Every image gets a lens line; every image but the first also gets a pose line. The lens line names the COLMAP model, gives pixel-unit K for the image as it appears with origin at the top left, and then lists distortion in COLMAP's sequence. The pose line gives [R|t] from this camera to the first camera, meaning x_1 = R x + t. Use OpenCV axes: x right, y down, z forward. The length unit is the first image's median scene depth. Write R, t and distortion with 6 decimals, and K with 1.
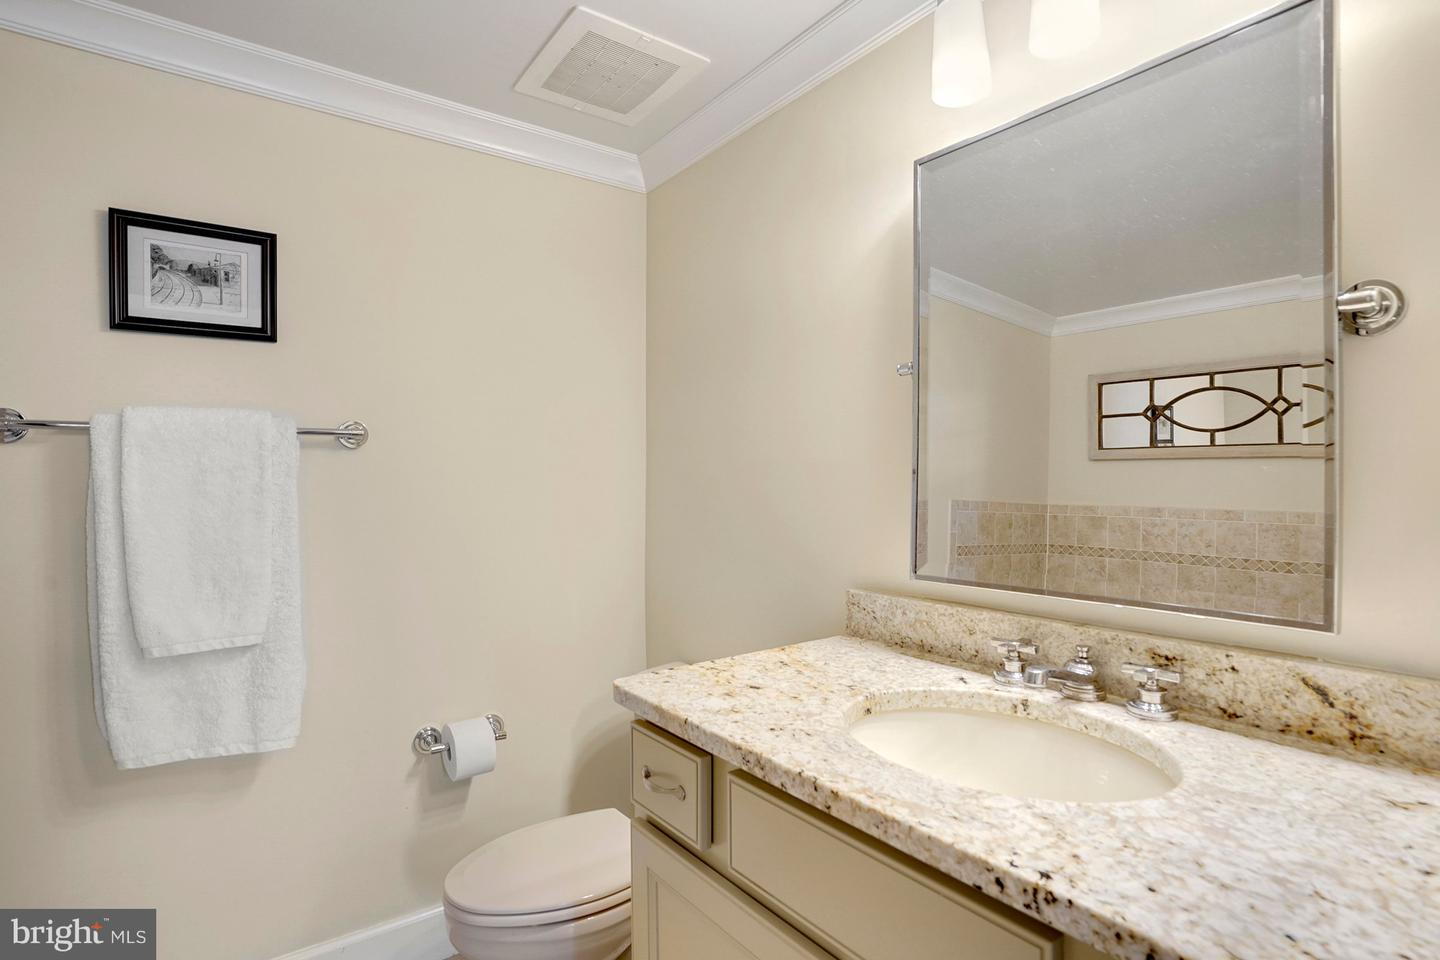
lens RADIAL K [[709.4, 0, 725.7], [0, 709.4, 475.4], [0, 0, 1]] dist [-0.045410, 0.014538]
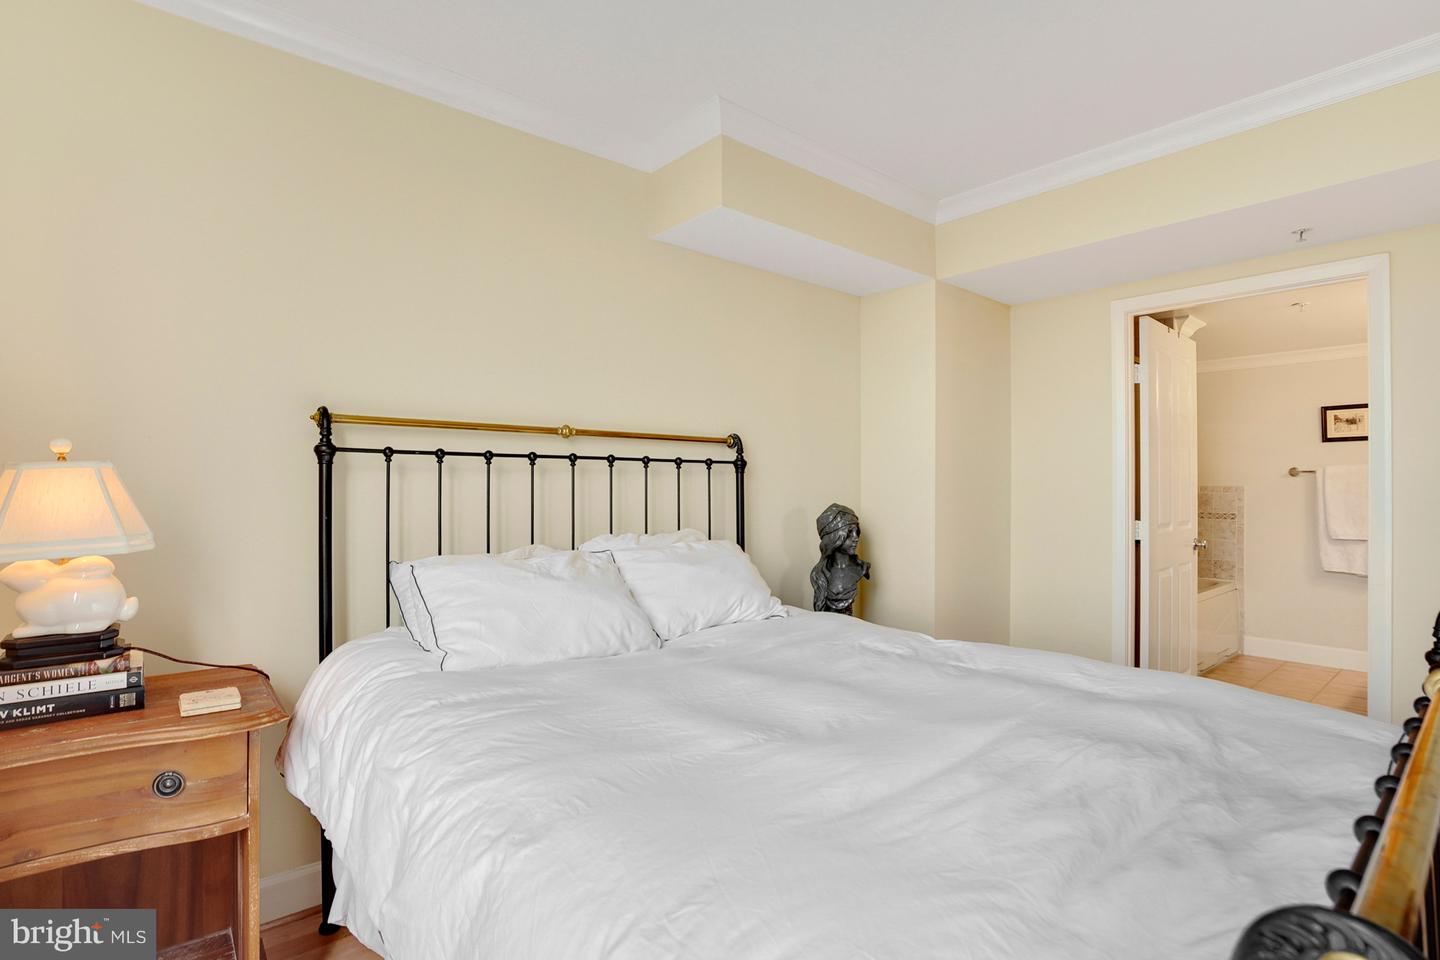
lens RADIAL K [[709.4, 0, 731.2], [0, 709.4, 481.8], [0, 0, 1]] dist [-0.045410, 0.014538]
pose [[0.086317, -0.005652, -0.996252, 2.161957], [-0.004293, 0.999973, -0.006045, 0.011757], [0.996258, 0.004799, 0.086291, -2.106961]]
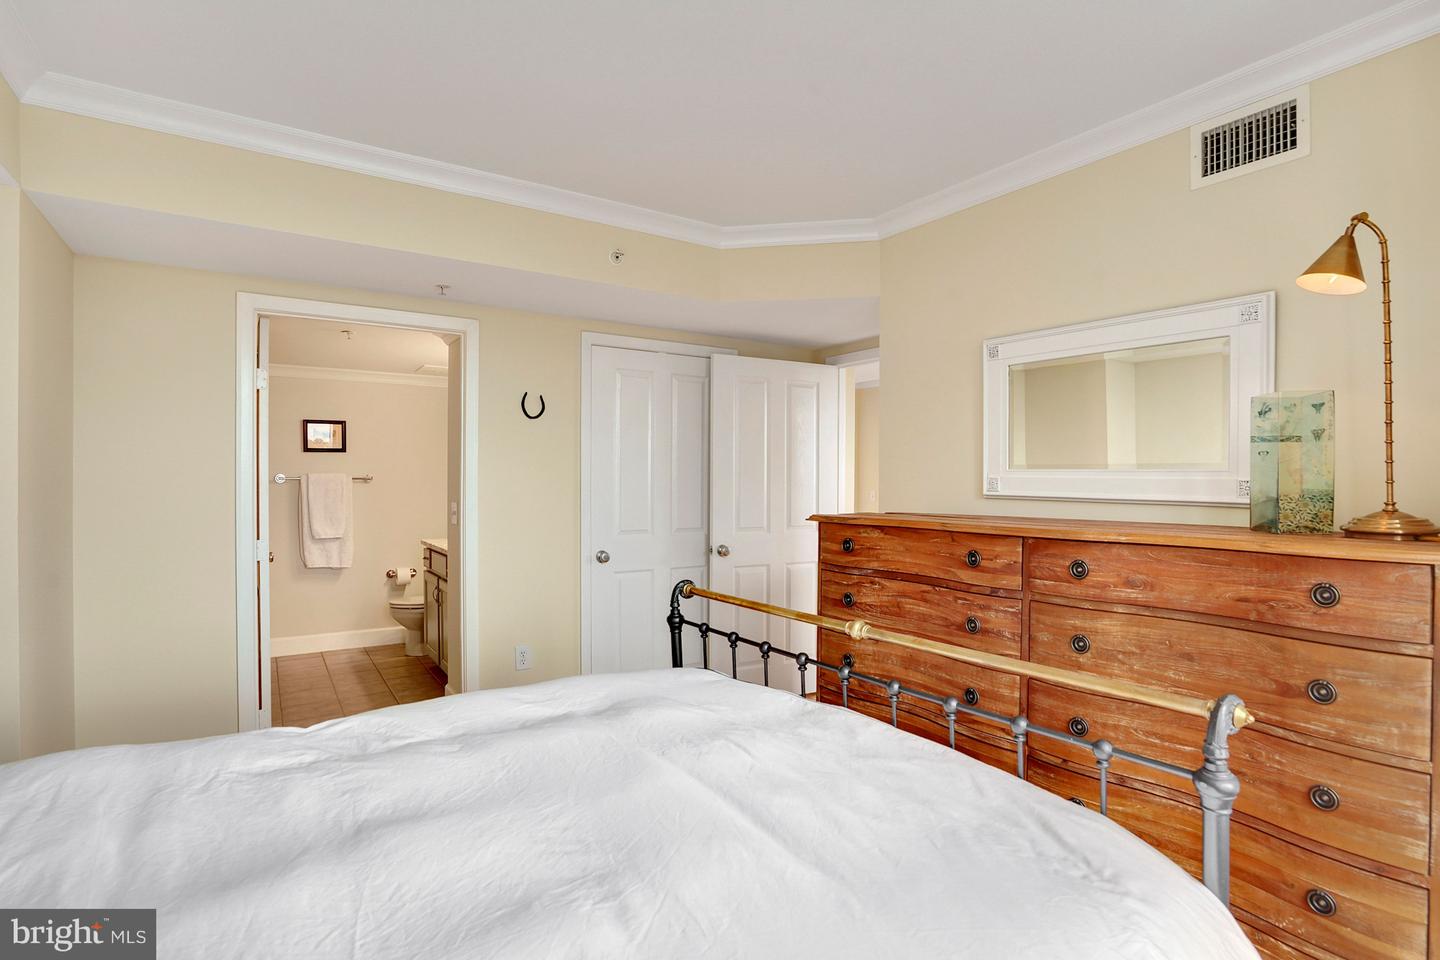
lens RADIAL K [[709.4, 0, 721.4], [0, 709.4, 482.4], [0, 0, 1]] dist [-0.045410, 0.014538]
pose [[0.999140, 0.004980, -0.041158, 1.469932], [-0.005021, 0.999987, -0.000881, -0.055450], [0.041153, 0.001087, 0.999152, -2.595169]]
